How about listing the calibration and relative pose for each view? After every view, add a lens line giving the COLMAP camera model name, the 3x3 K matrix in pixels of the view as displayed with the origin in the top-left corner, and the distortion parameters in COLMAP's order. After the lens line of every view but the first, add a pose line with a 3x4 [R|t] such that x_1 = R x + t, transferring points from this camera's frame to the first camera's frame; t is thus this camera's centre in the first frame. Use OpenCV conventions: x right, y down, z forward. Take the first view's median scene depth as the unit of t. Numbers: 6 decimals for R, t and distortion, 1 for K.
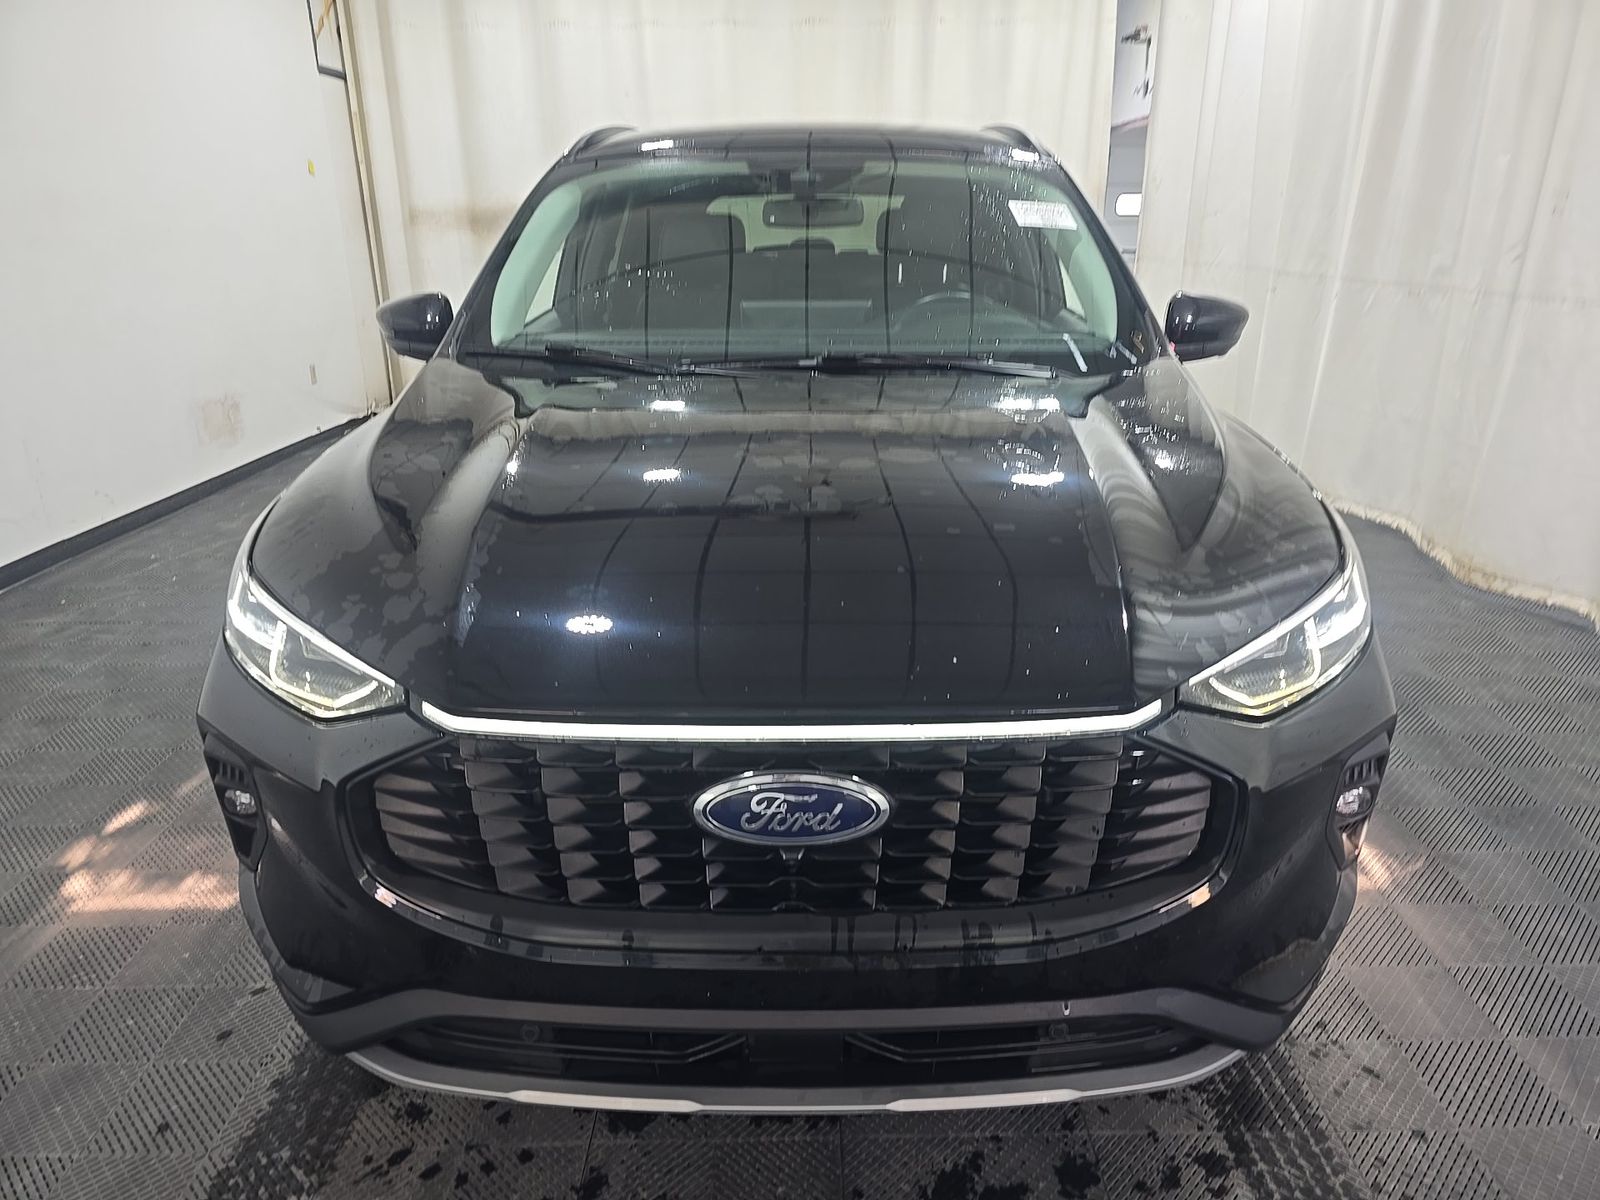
lens RADIAL K [[1082.8, 0, 824.0], [0, 1082.8, 602.8], [0, 0, 1]] dist [0.039222, -0.000874]
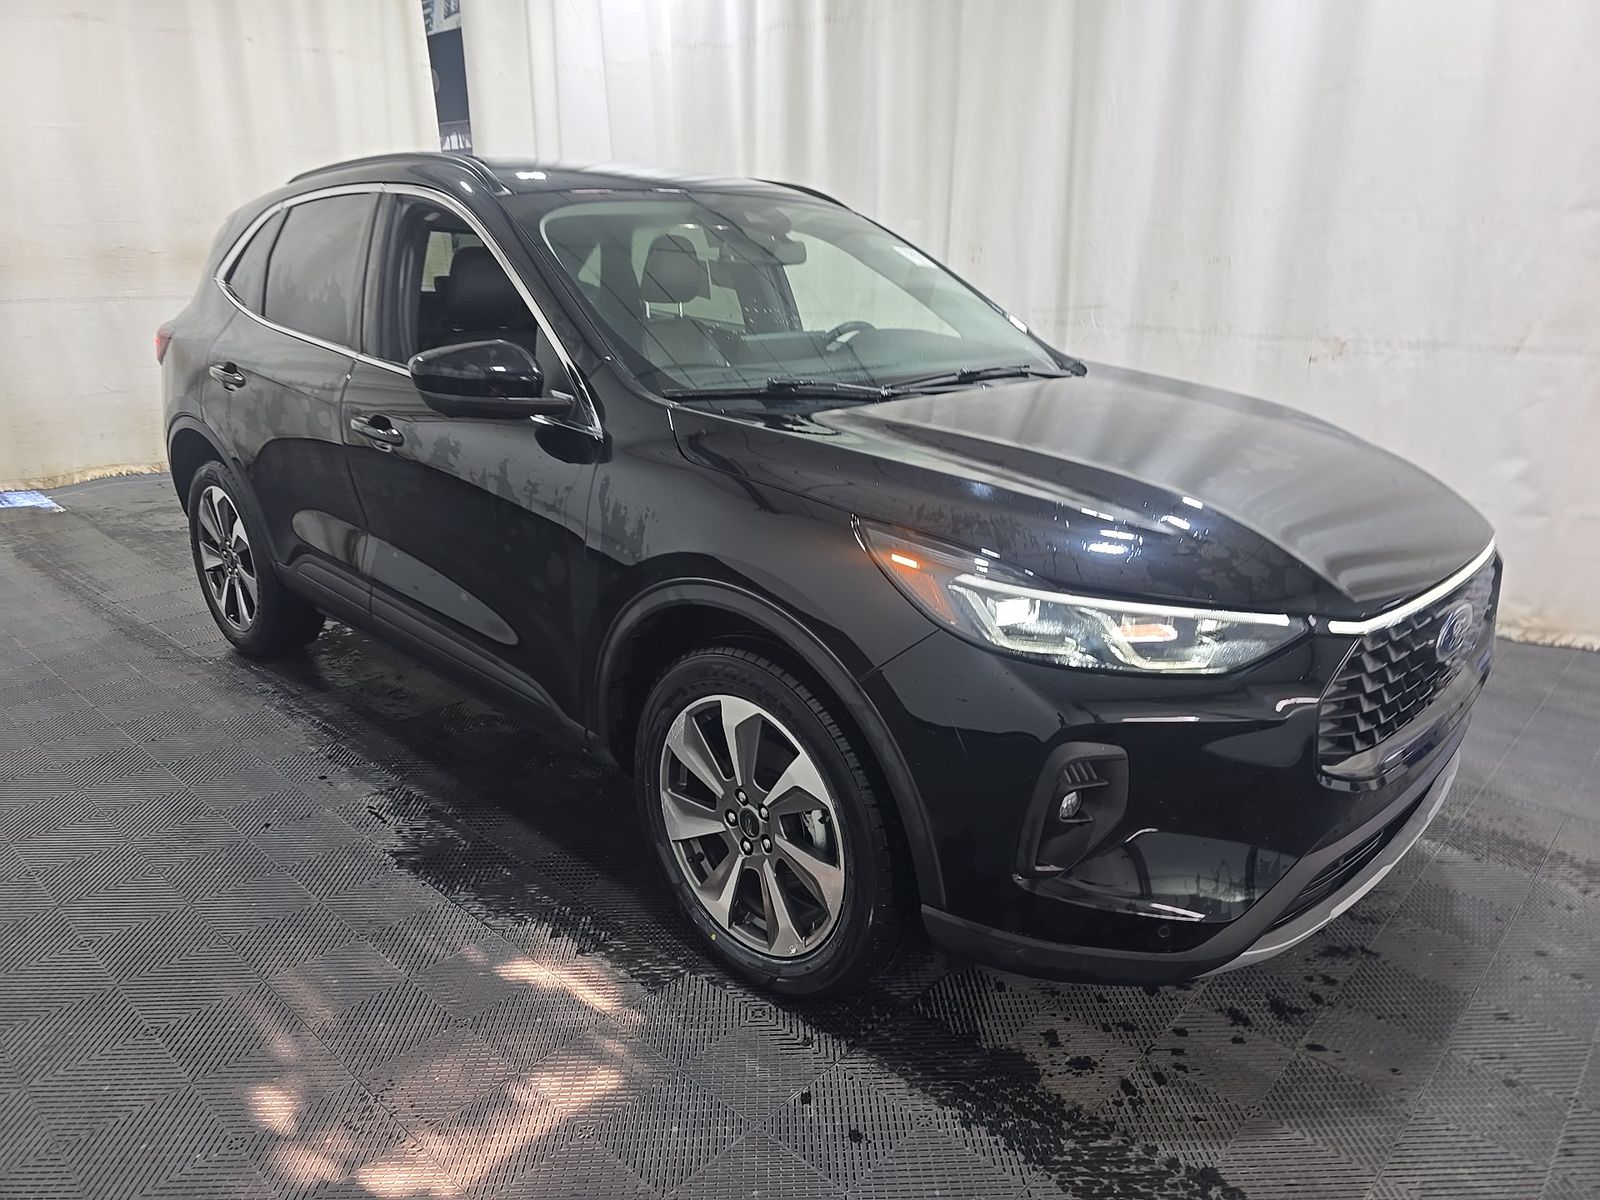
lens RADIAL K [[1065.3, 0, 800.0], [0, 1065.3, 600.0], [0, 0, 1]] dist [0.046468, -0.000426]
pose [[0.686350, -0.216394, 0.694332, -0.847023], [0.238118, 0.968950, 0.066601, -0.086077], [-0.687186, 0.119621, 0.716566, 0.255091]]
